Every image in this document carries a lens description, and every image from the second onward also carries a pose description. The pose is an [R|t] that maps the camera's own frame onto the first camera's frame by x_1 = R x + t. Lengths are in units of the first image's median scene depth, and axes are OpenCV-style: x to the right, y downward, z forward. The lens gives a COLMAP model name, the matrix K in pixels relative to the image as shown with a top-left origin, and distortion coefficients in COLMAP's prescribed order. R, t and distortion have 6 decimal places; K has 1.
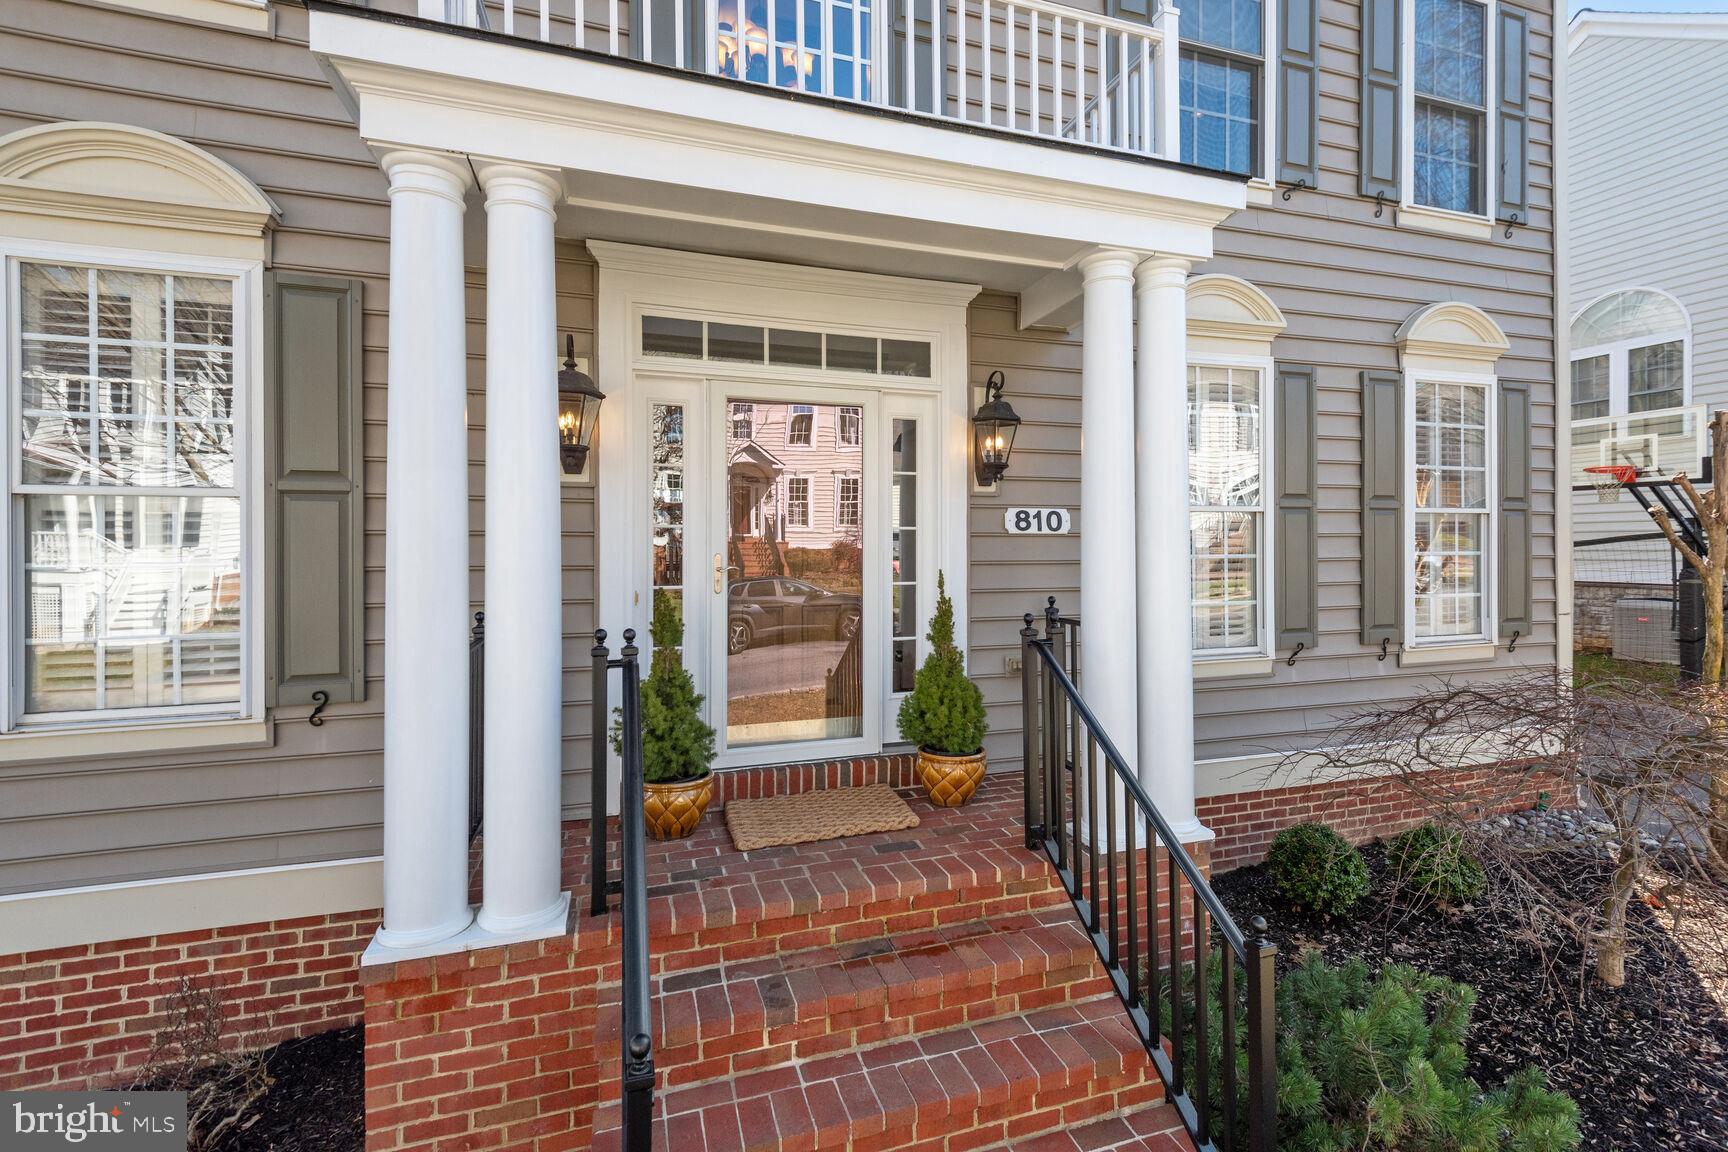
lens RADIAL K [[788.8, 0, 886.2], [0, 788.8, 544.2], [0, 0, 1]] dist [0.007575, -0.000102]
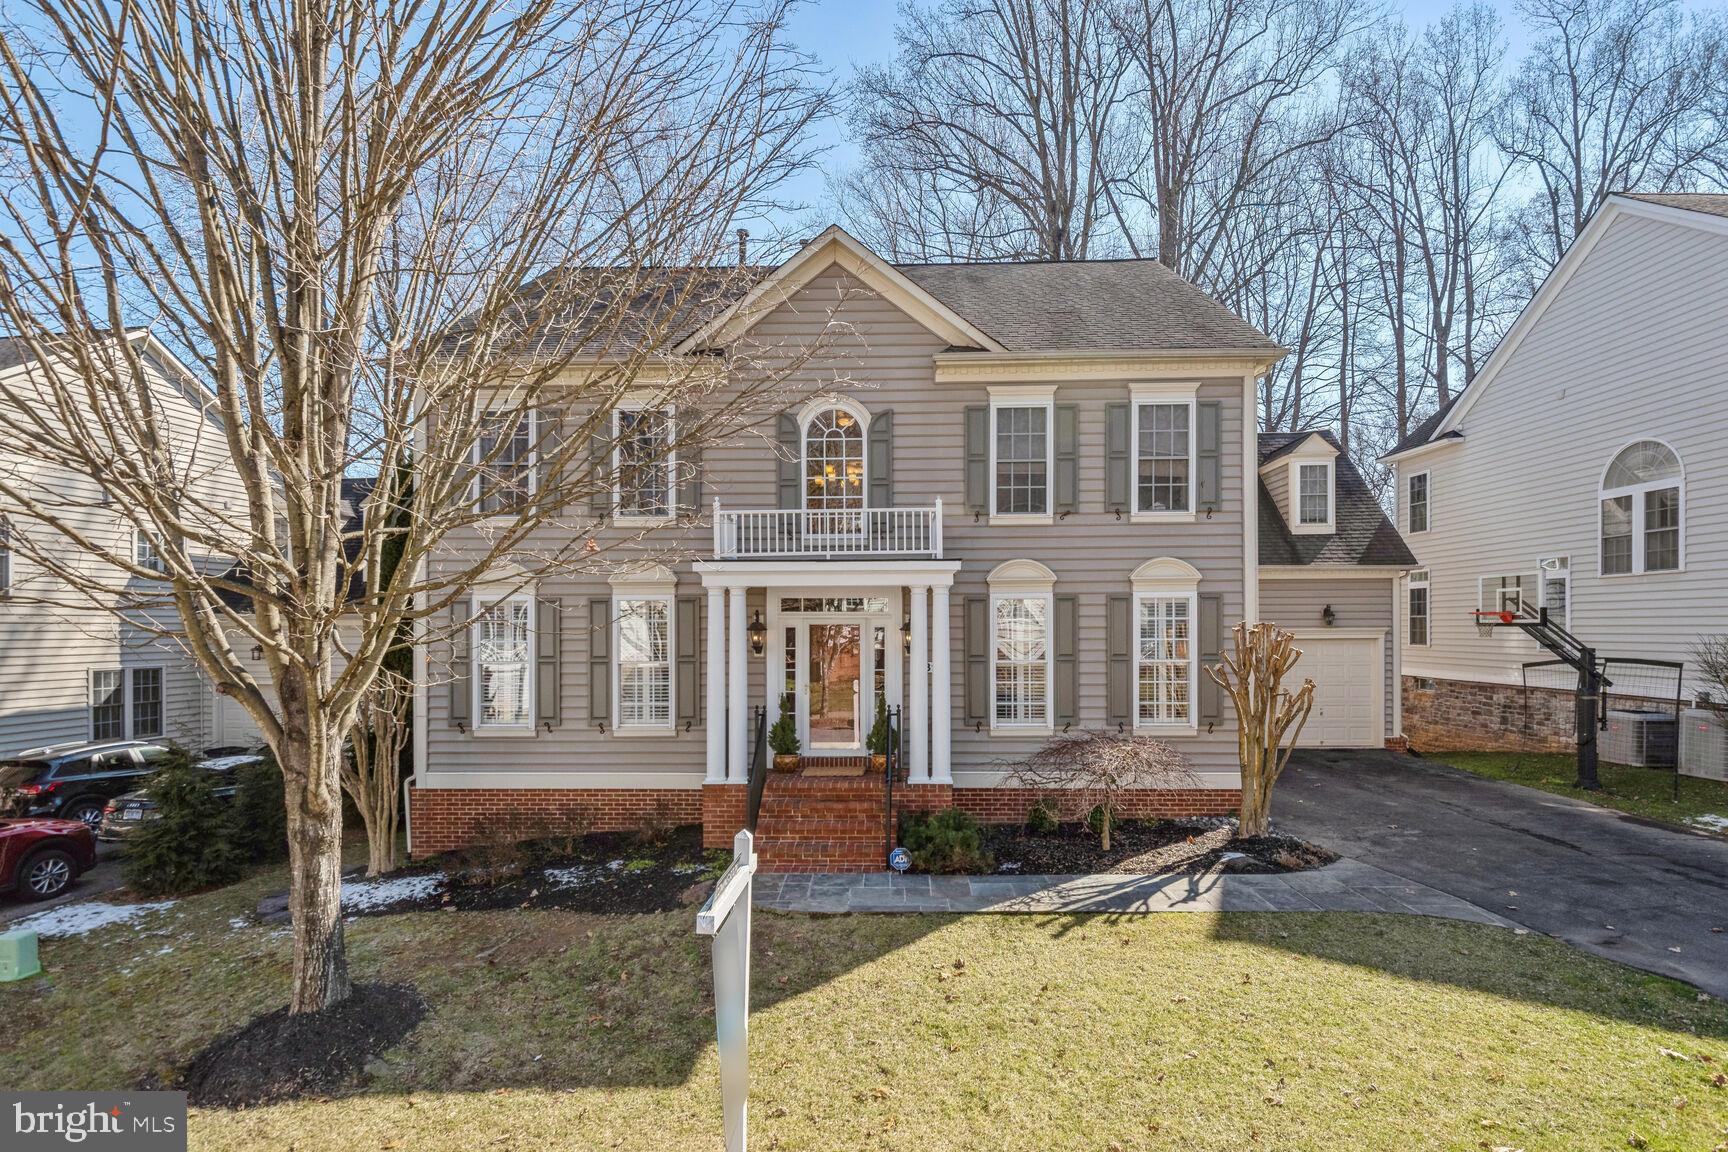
lens RADIAL K [[866.4, 0, 861.9], [0, 866.4, 576.0], [0, 0, 1]] dist [0.001158, 0.000031]
pose [[0.938251, -0.002246, -0.345947, 1.109660], [0.002914, 0.999995, 0.001410, -0.386463], [0.345943, -0.002331, 0.938253, -1.952657]]
